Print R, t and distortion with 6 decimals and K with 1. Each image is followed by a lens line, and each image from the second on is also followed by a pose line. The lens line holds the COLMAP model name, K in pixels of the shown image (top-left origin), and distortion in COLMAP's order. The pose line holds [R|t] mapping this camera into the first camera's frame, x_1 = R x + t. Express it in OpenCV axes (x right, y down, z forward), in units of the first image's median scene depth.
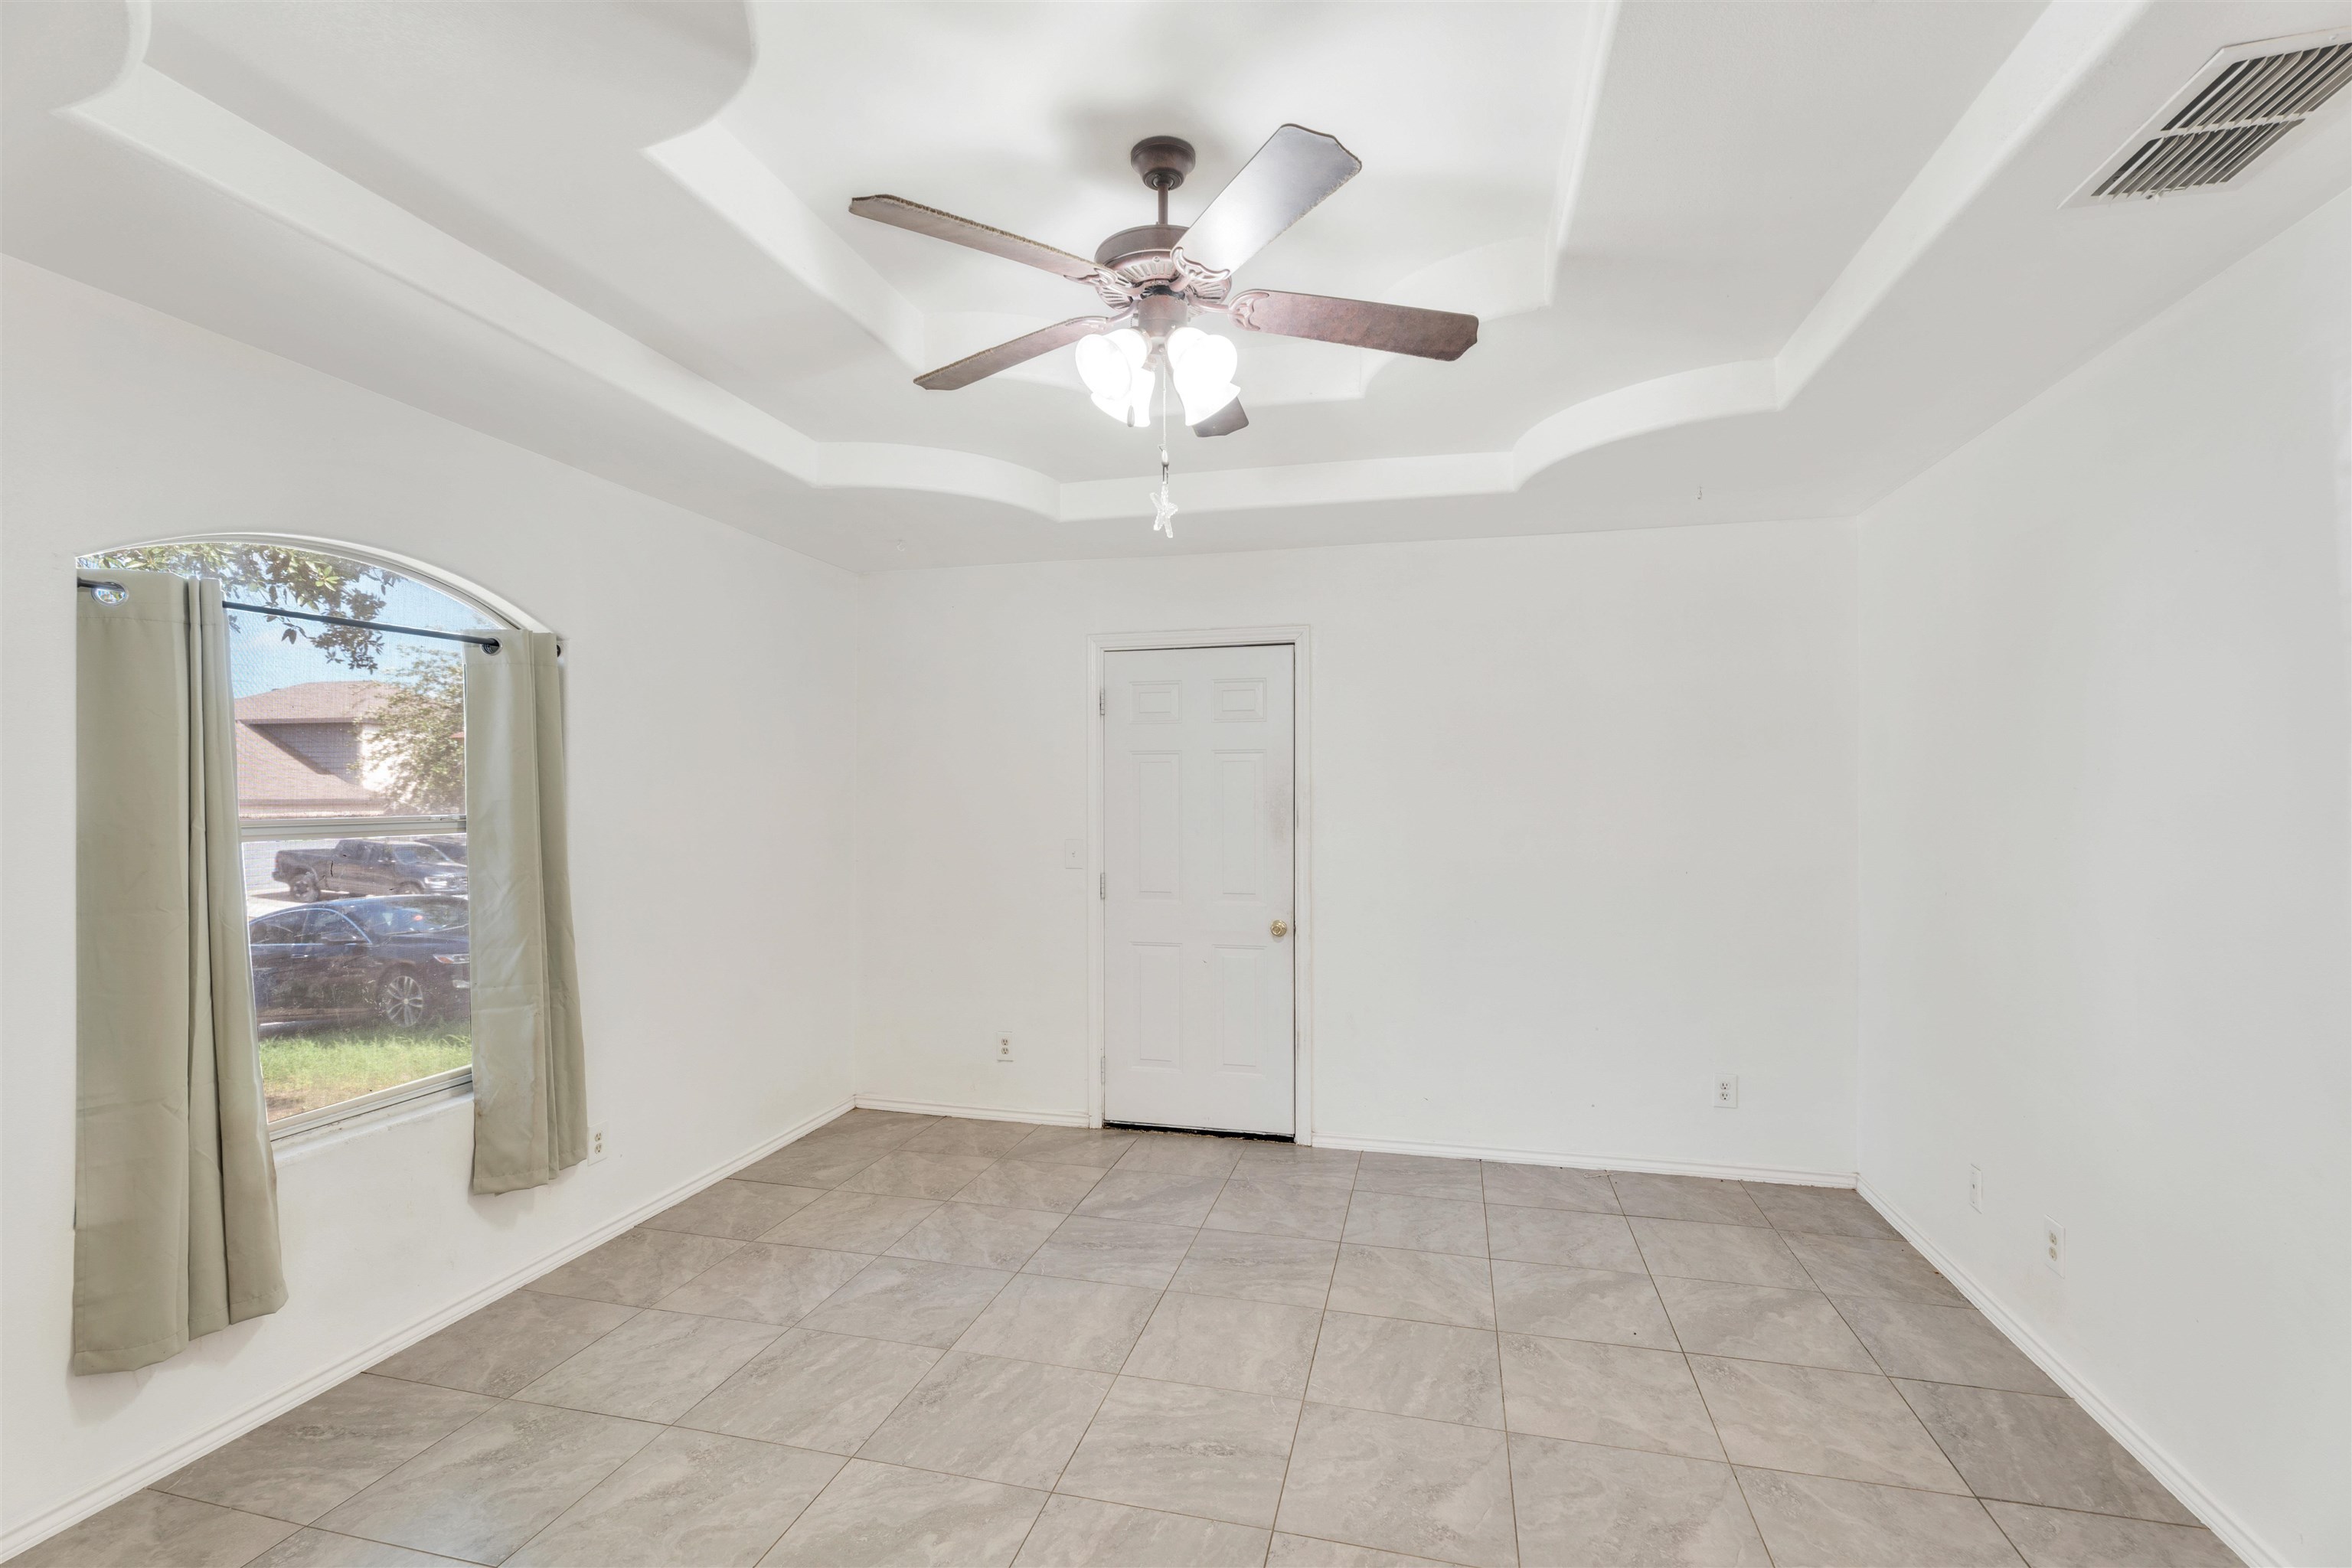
lens RADIAL K [[1067.1, 0, 1157.2], [0, 1067.1, 787.6], [0, 0, 1]] dist [-0.001870, -0.000852]
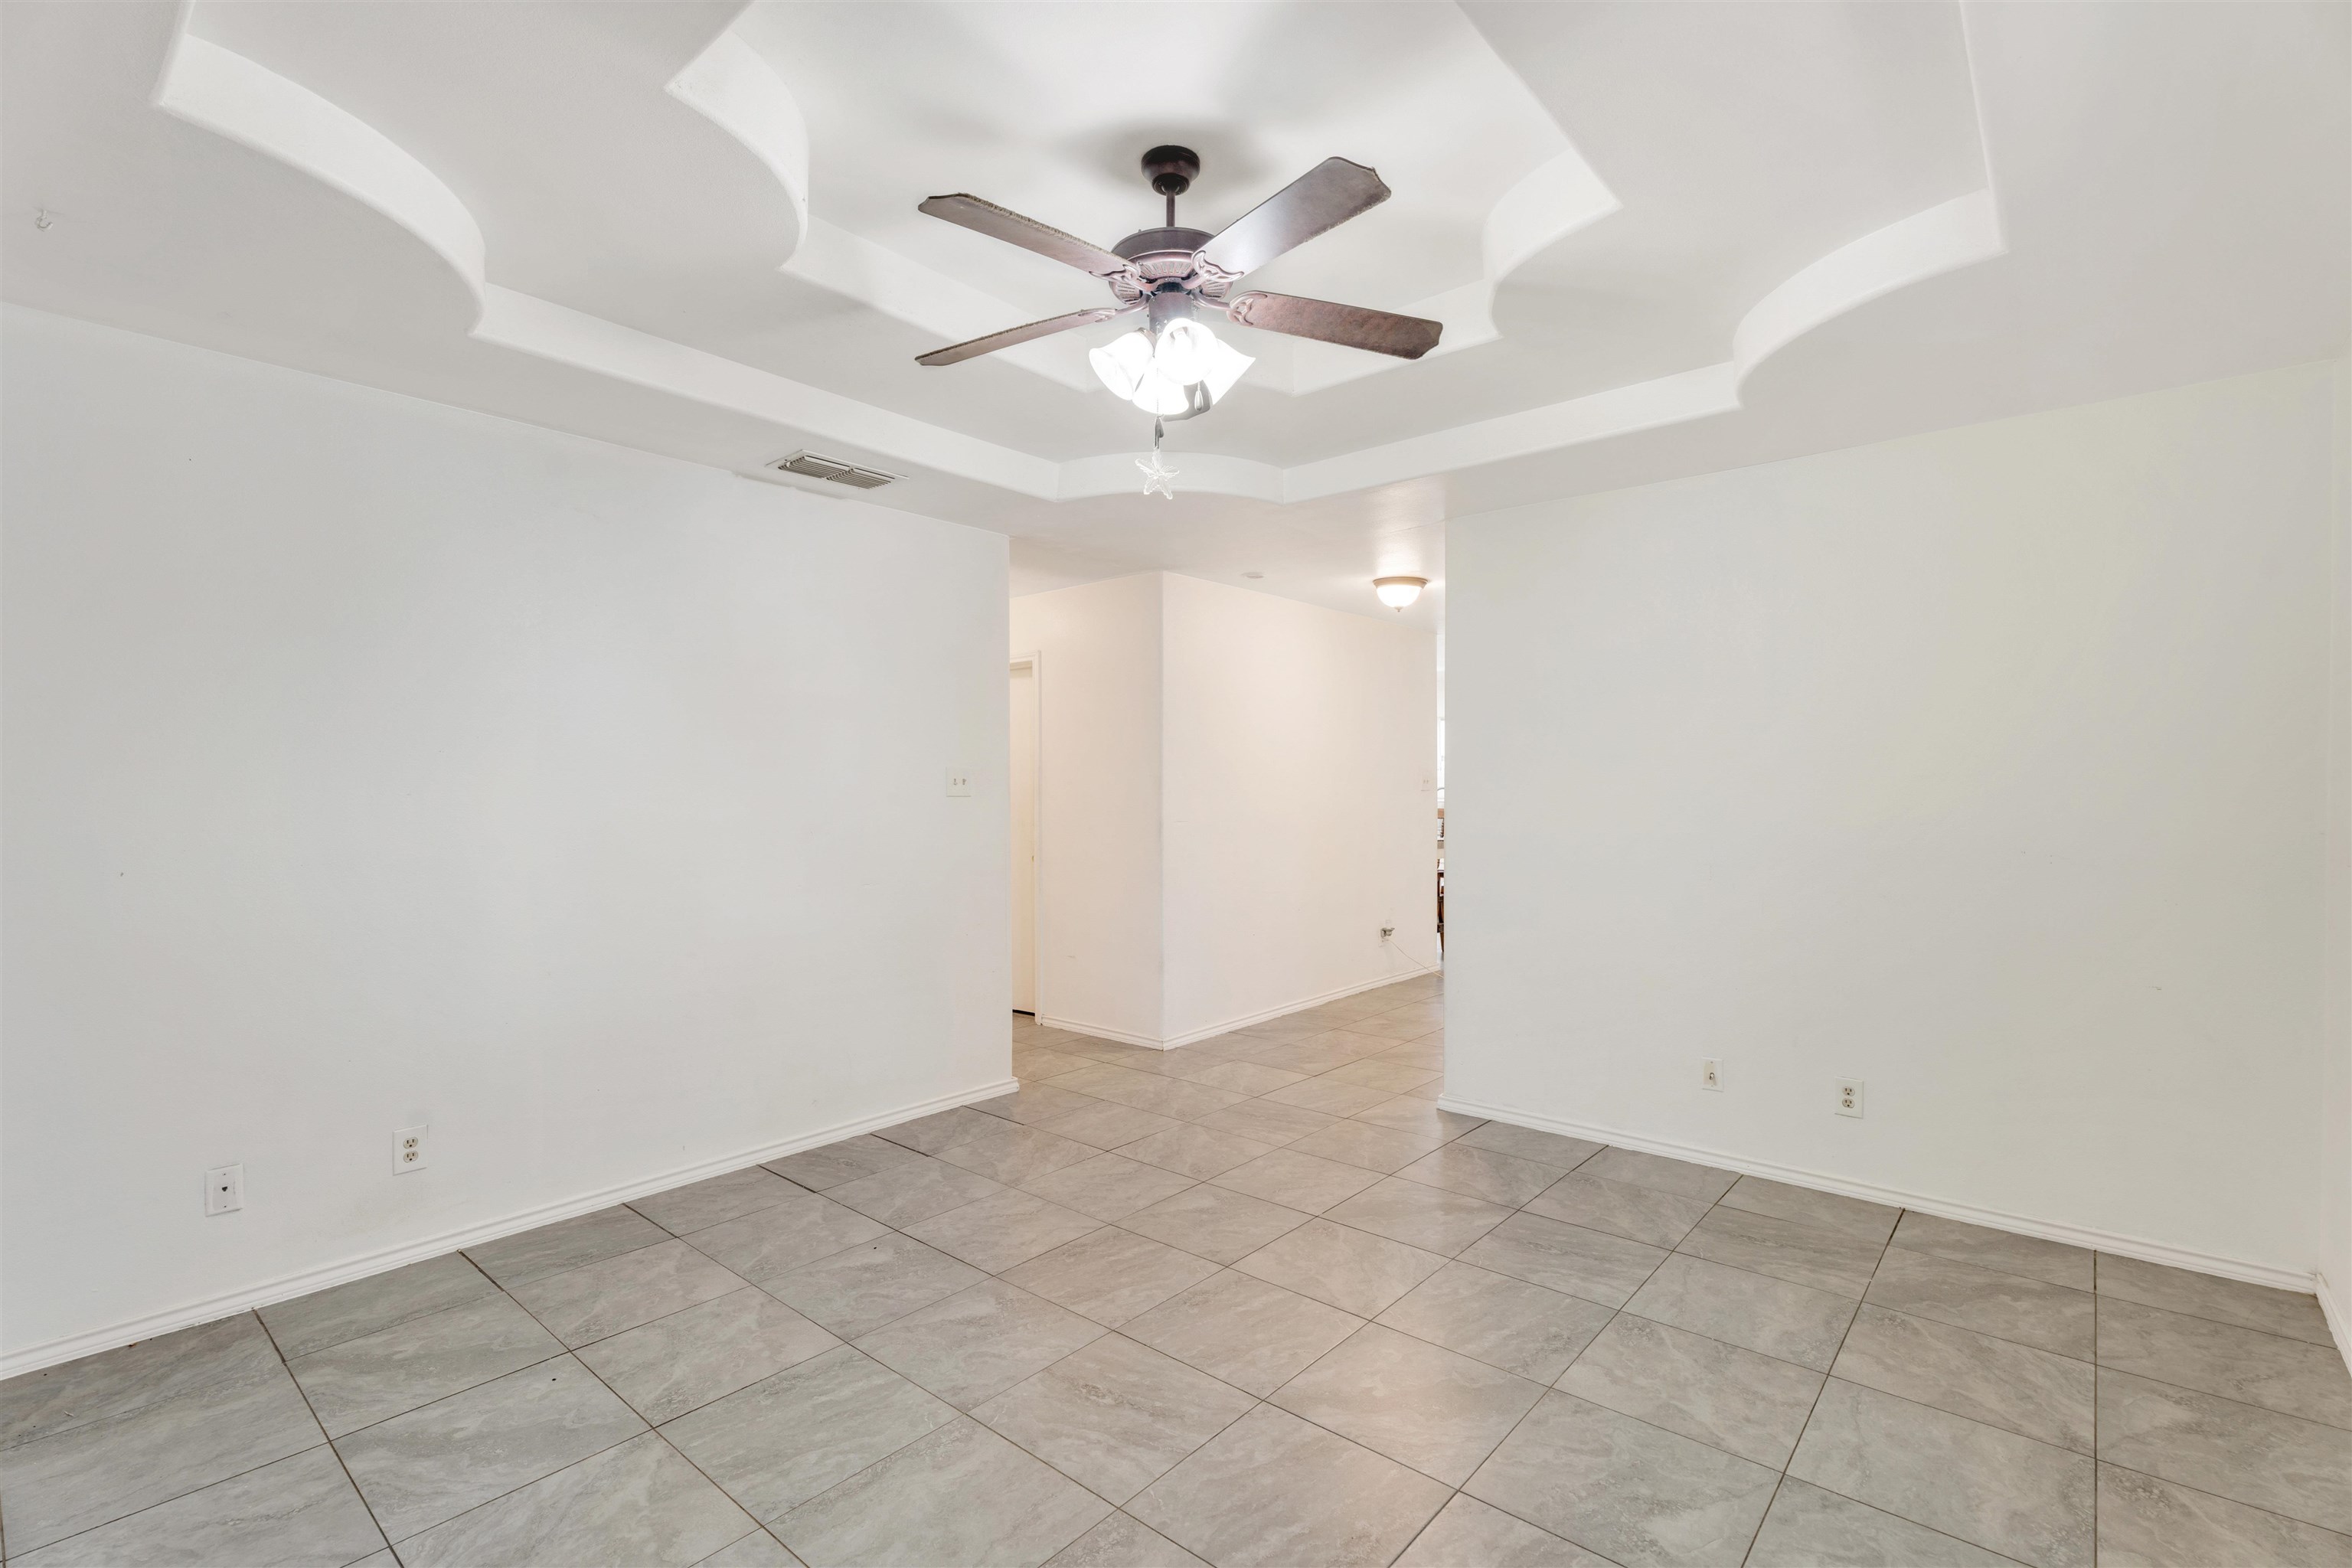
lens RADIAL K [[1067.1, 0, 1172.5], [0, 1067.1, 805.4], [0, 0, 1]] dist [-0.001870, -0.000852]
pose [[-0.902902, -0.002772, 0.429838, -0.364503], [-0.000973, 0.999990, 0.004404, 0.044665], [-0.429846, 0.003558, -0.902895, 1.536410]]
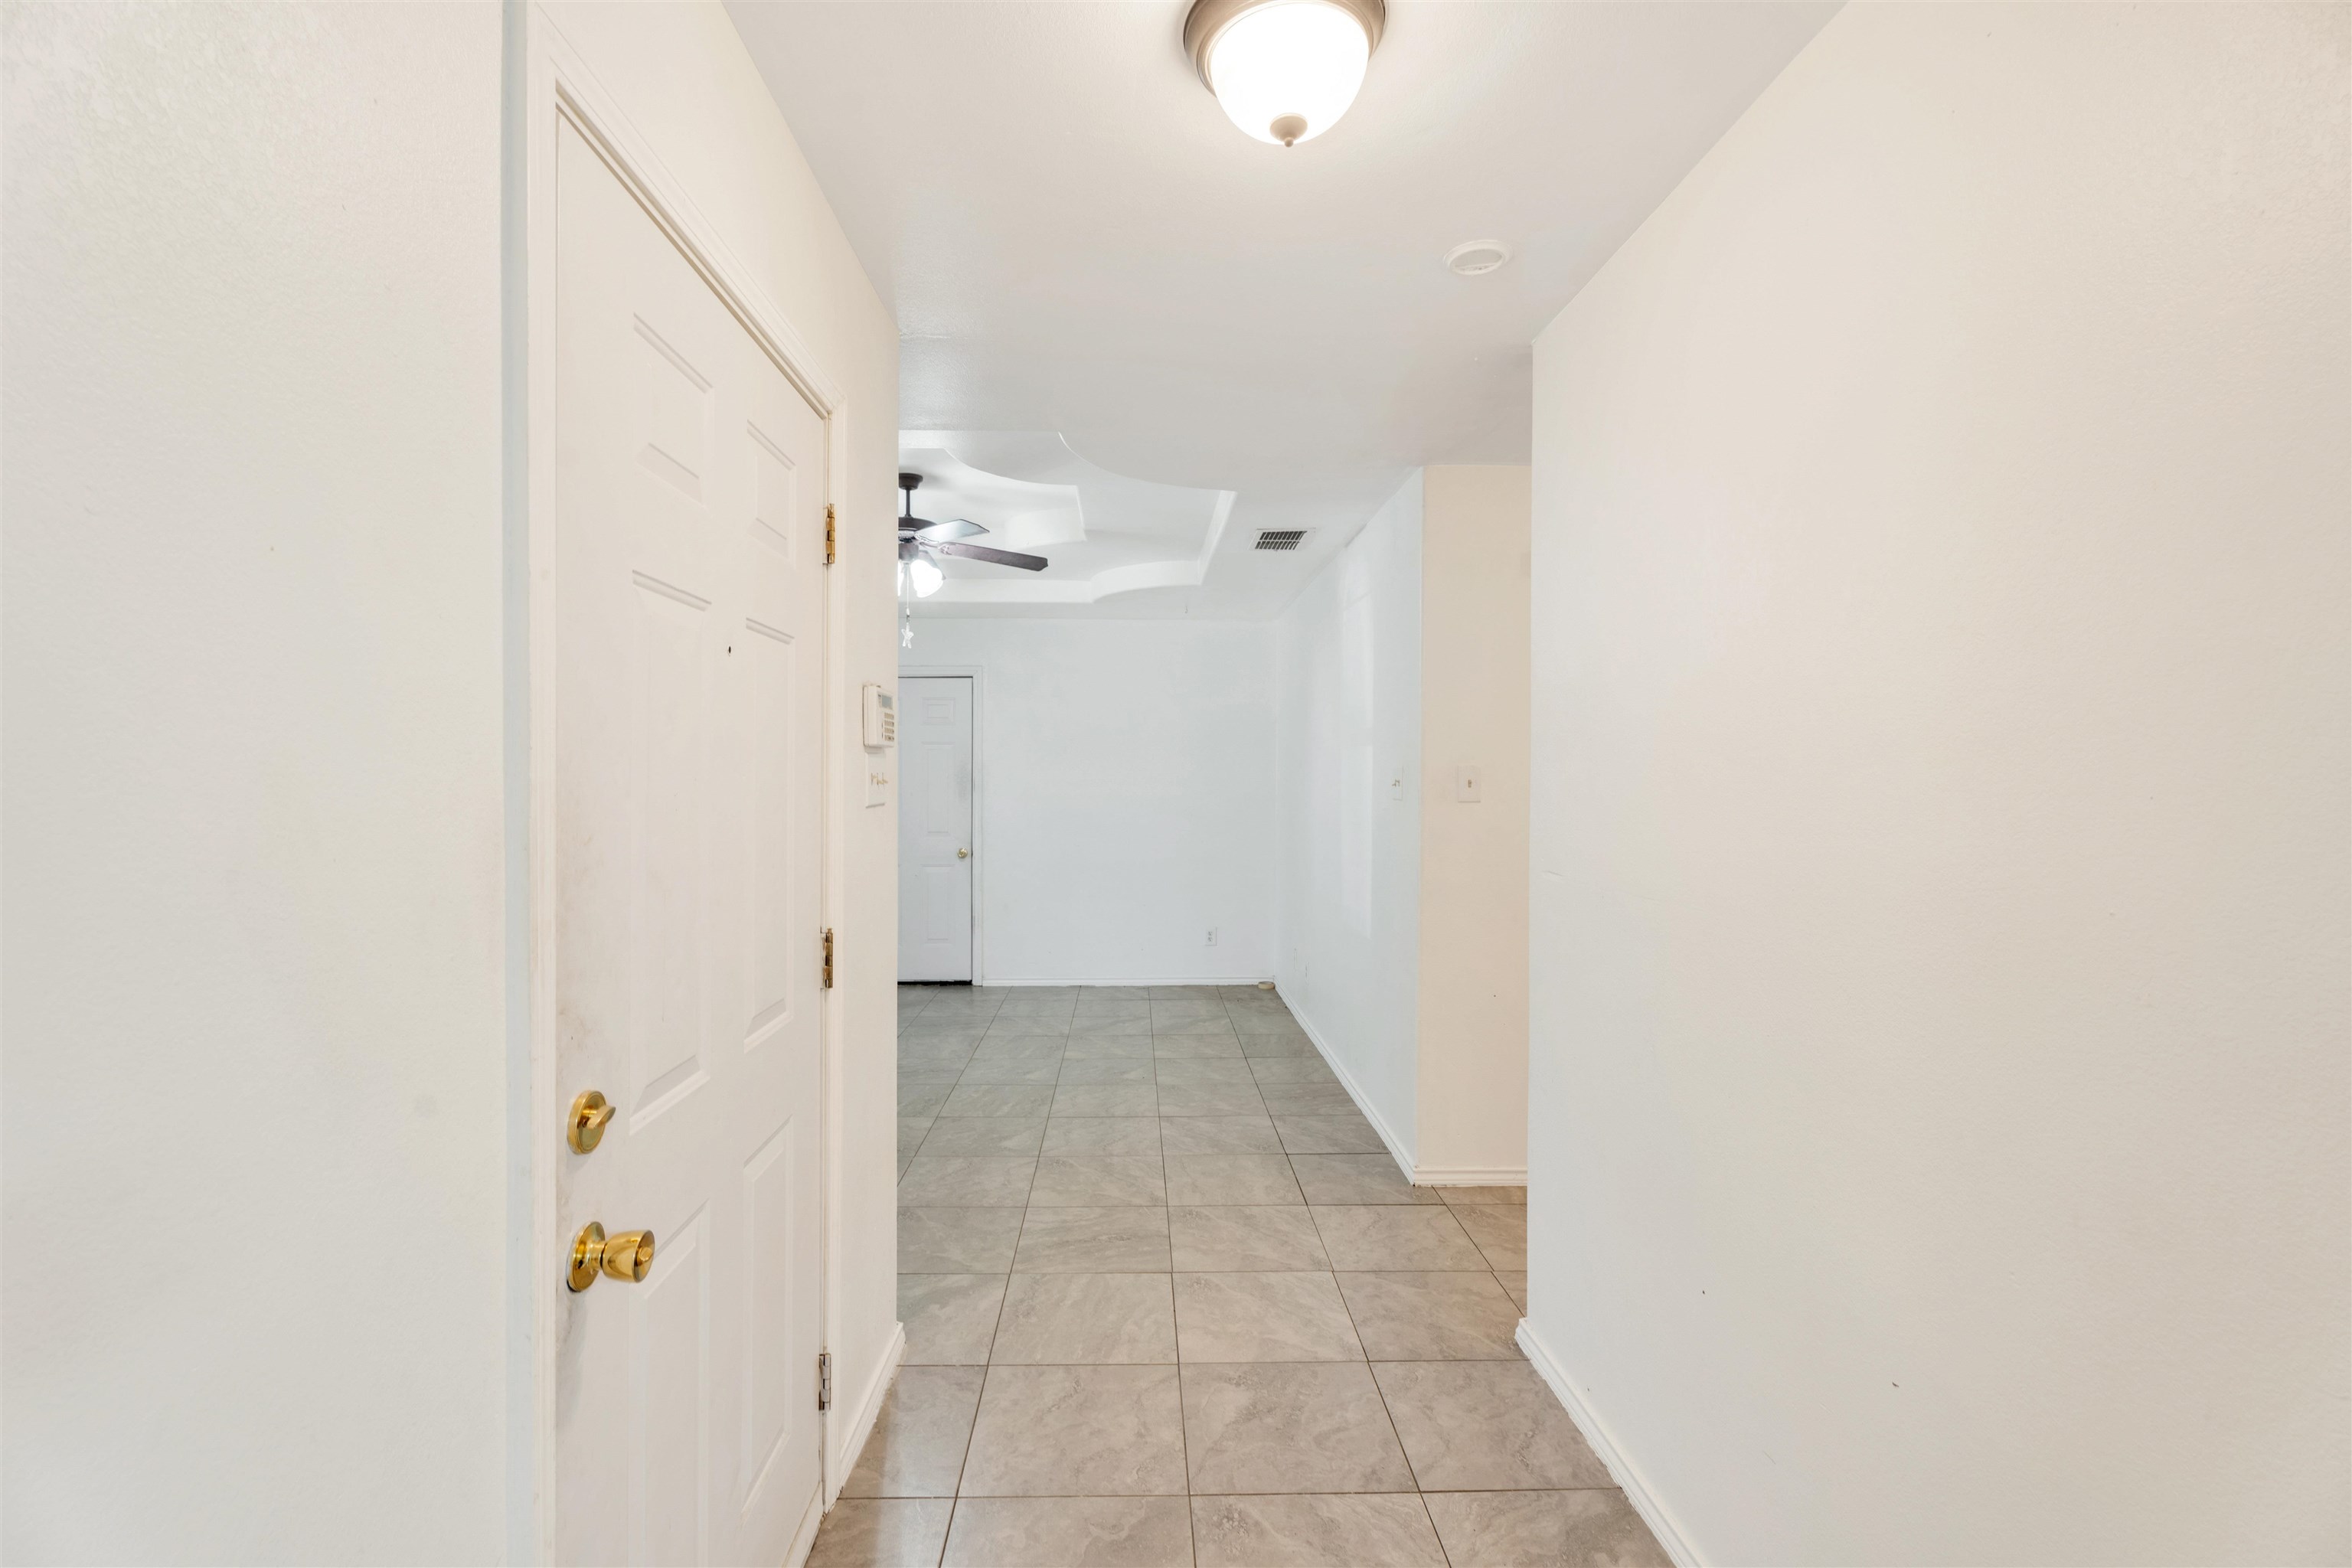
lens RADIAL K [[1067.1, 0, 1124.3], [0, 1067.1, 774.3], [0, 0, 1]] dist [-0.001870, -0.000852]
pose [[0.967043, 0.001248, 0.254609, -0.094927], [-0.003235, 0.999968, 0.007383, -0.002123], [-0.254592, -0.007964, 0.967016, -0.978943]]
